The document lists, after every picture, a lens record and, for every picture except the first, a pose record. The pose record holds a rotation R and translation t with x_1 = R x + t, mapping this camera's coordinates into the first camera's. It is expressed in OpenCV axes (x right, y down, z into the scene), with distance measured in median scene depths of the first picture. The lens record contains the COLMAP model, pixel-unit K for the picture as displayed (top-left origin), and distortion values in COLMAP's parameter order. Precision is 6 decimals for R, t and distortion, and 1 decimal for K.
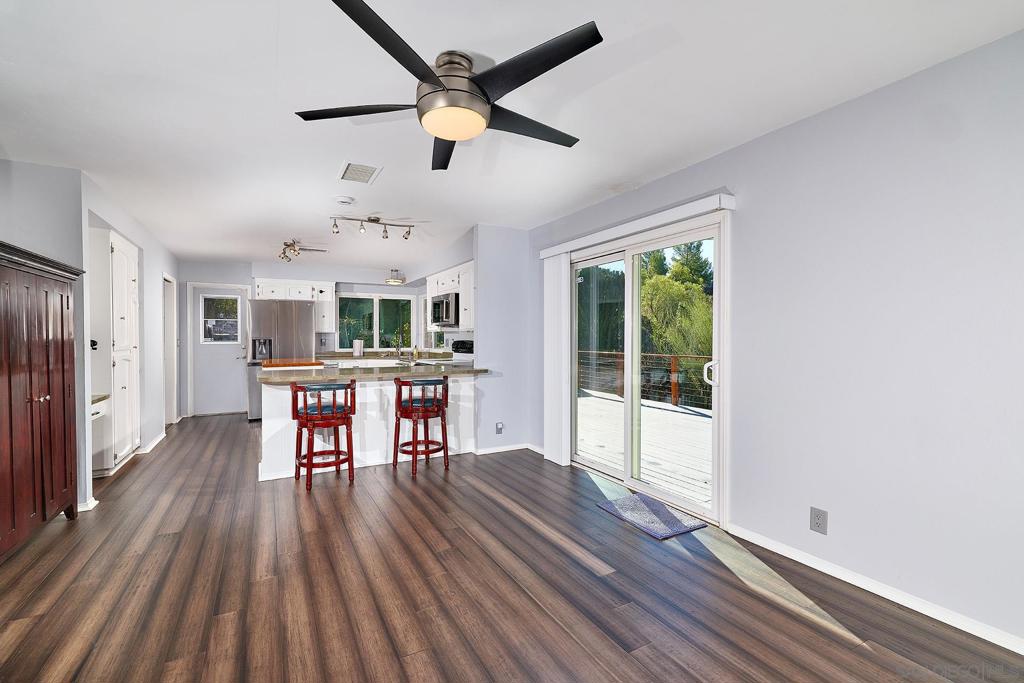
lens RADIAL K [[438.3, 0, 509.5], [0, 438.3, 340.9], [0, 0, 1]] dist [0.001523, 0.000363]
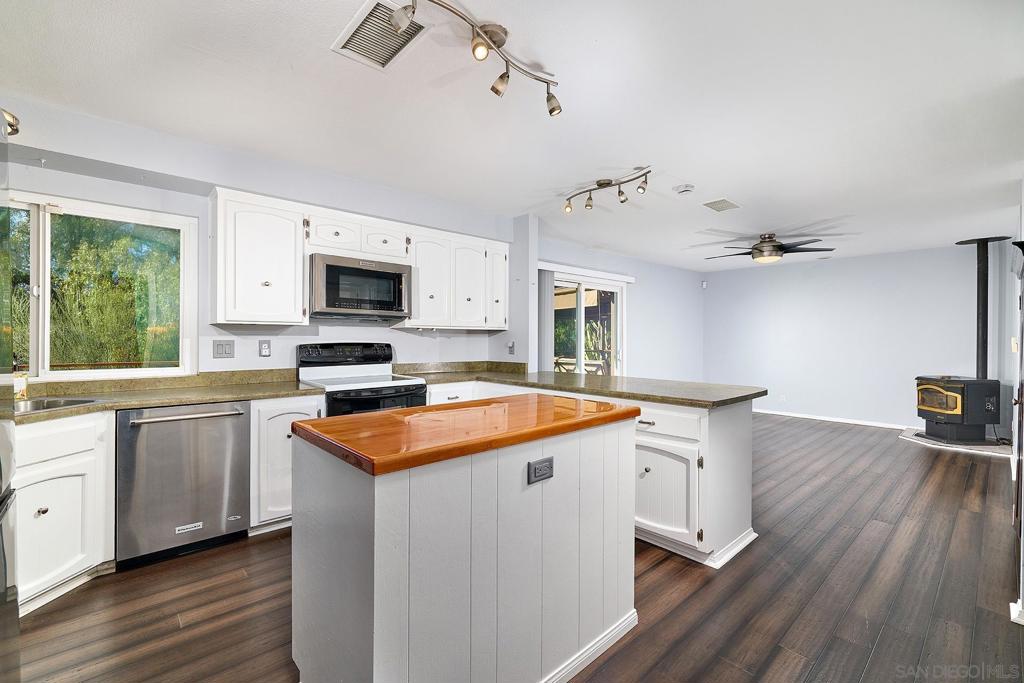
lens RADIAL K [[438.3, 0, 509.5], [0, 438.3, 340.9], [0, 0, 1]] dist [0.001523, 0.000363]
pose [[-0.215516, -0.006480, 0.976479, -1.030617], [0.006881, 0.999943, 0.008154, -0.008755], [-0.976476, 0.008477, -0.215460, 1.342531]]
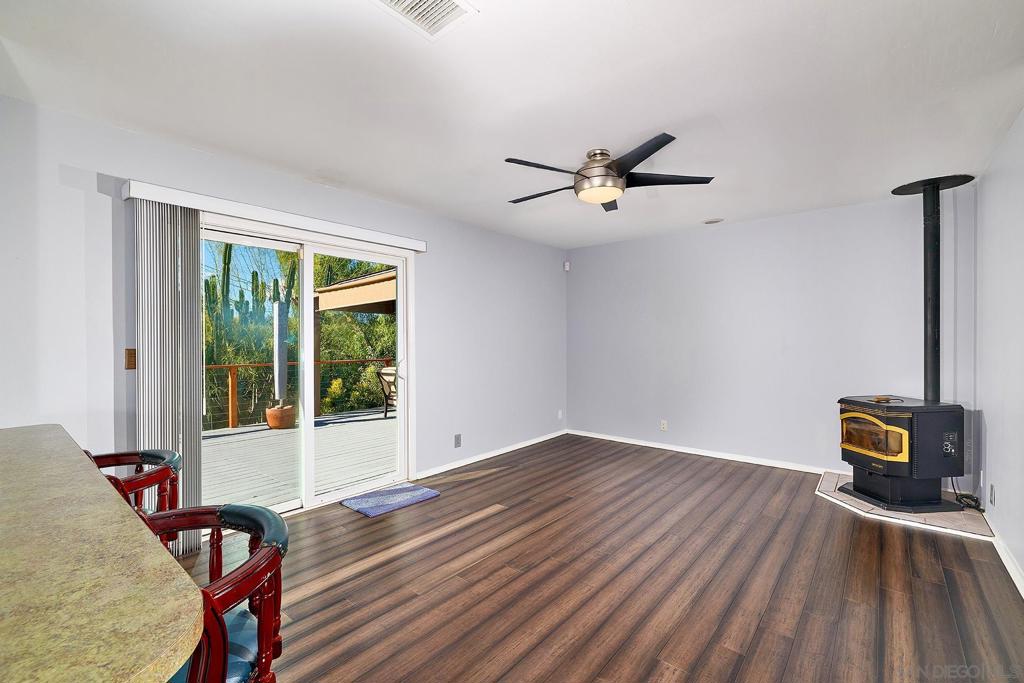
lens RADIAL K [[438.3, 0, 509.5], [0, 438.3, 340.9], [0, 0, 1]] dist [0.001523, 0.000363]
pose [[-0.350100, 0.004526, 0.936701, -0.936756], [0.012901, 0.999917, -0.000010, -0.007272], [-0.936623, 0.012081, -0.350129, 1.221160]]
